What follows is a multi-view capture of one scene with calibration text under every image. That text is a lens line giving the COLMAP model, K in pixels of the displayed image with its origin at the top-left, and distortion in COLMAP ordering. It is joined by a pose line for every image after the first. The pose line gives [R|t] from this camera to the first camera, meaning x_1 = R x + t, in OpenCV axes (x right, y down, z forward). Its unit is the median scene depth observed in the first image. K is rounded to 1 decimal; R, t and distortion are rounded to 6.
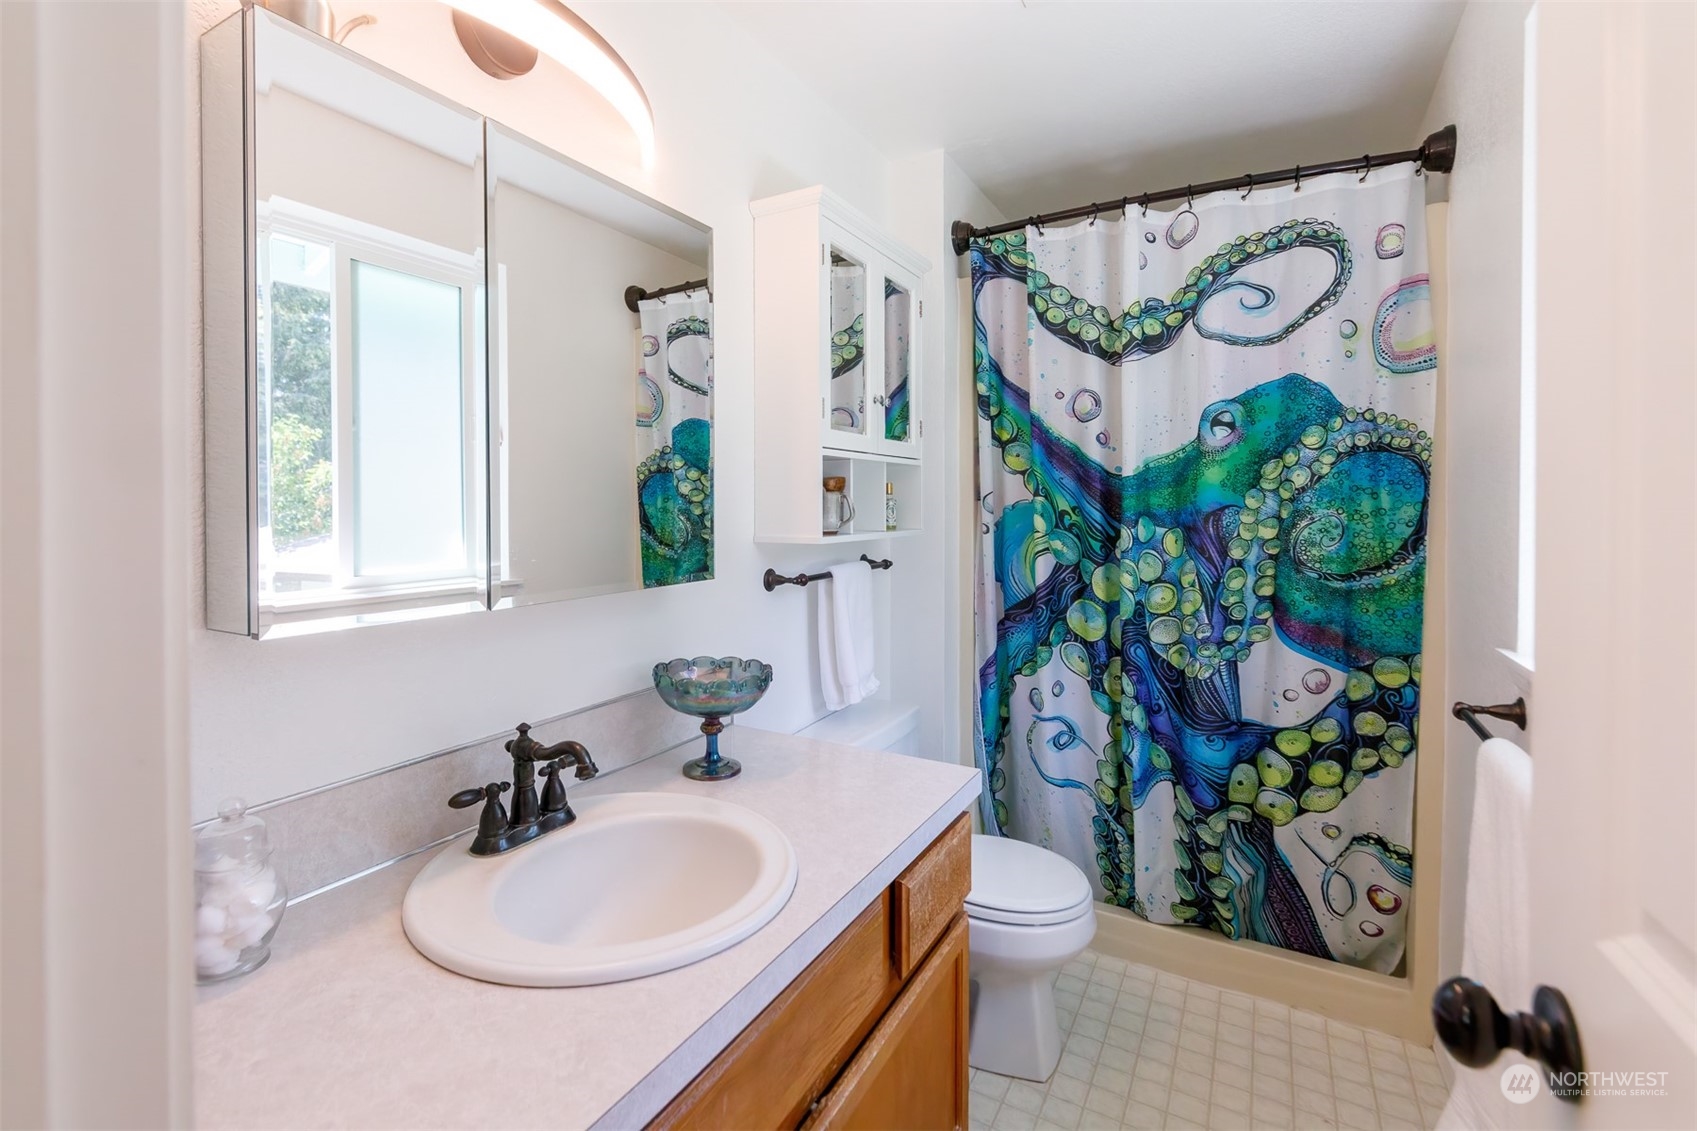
lens RADIAL K [[769.8, 0, 846.5], [0, 769.8, 567.3], [0, 0, 1]] dist [0.009889, 0.000054]
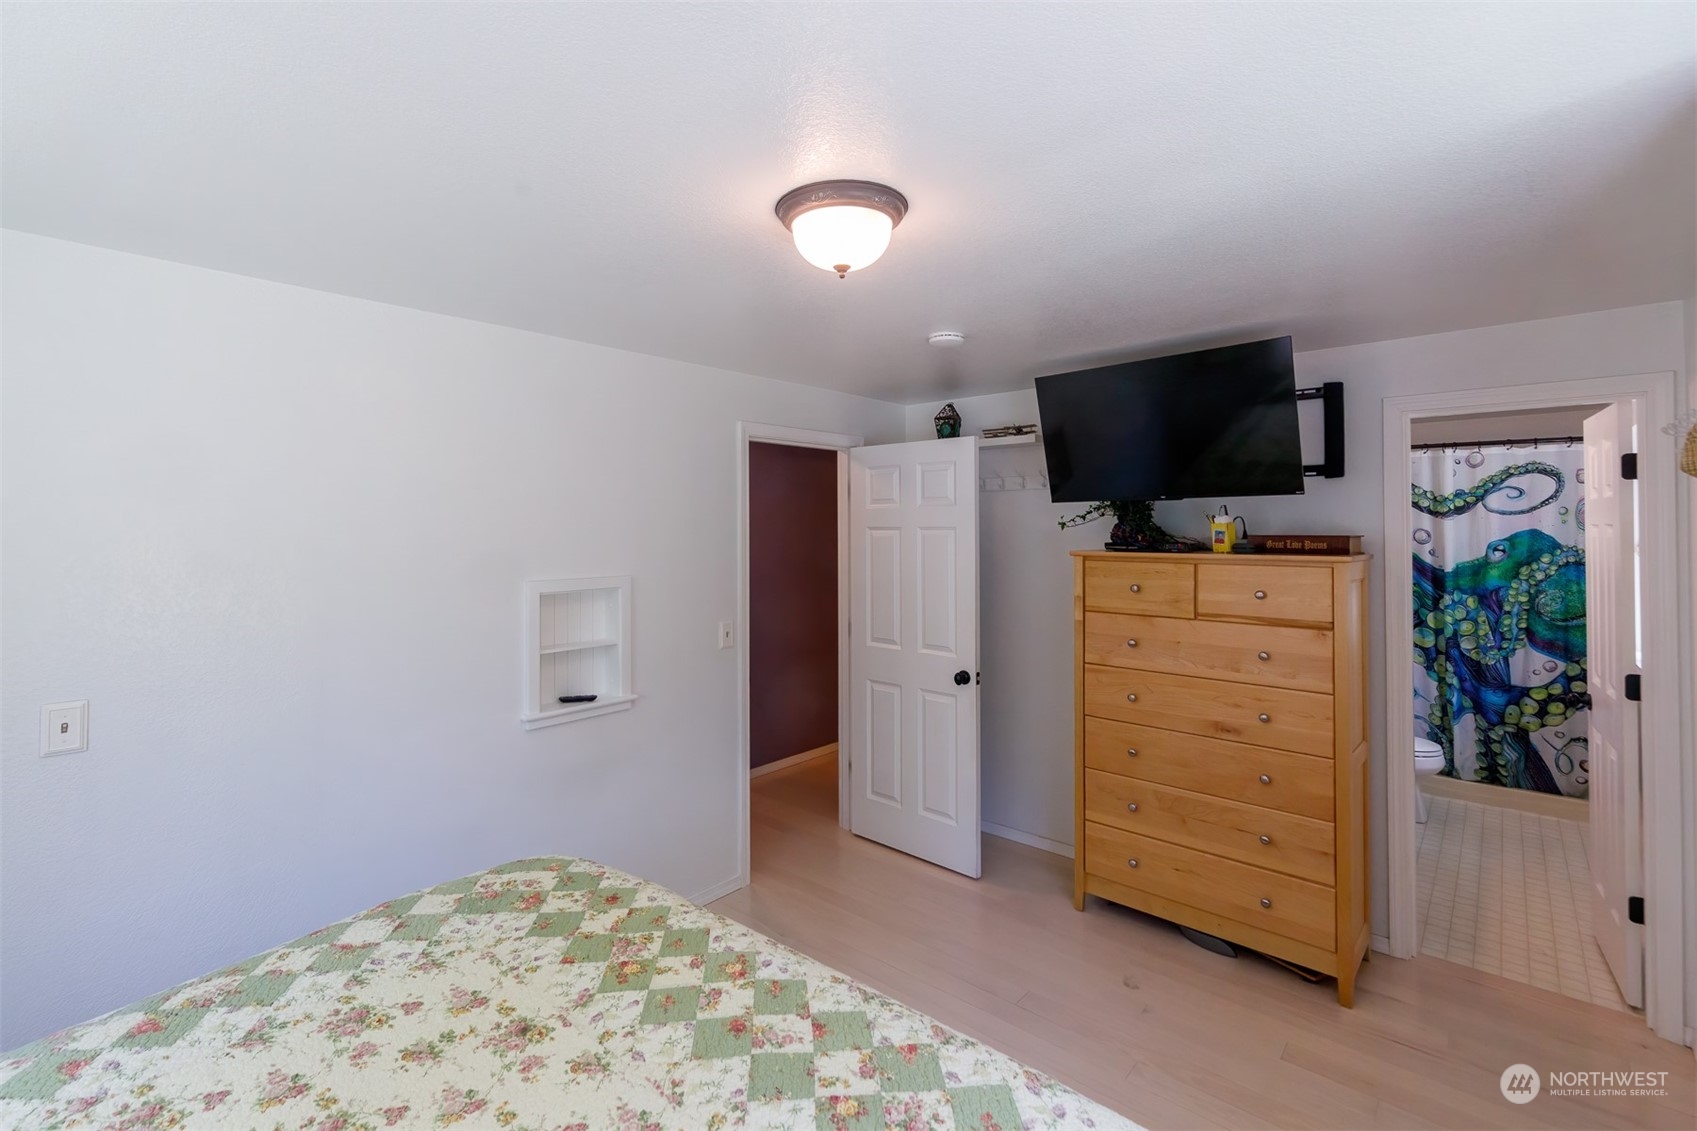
lens RADIAL K [[769.8, 0, 852.8], [0, 769.8, 560.7], [0, 0, 1]] dist [0.009889, 0.000054]
pose [[0.979494, 0.002583, -0.201457, -0.881591], [-0.009099, 0.999465, -0.031426, -0.066737], [0.201268, 0.032615, 0.978993, -1.552337]]
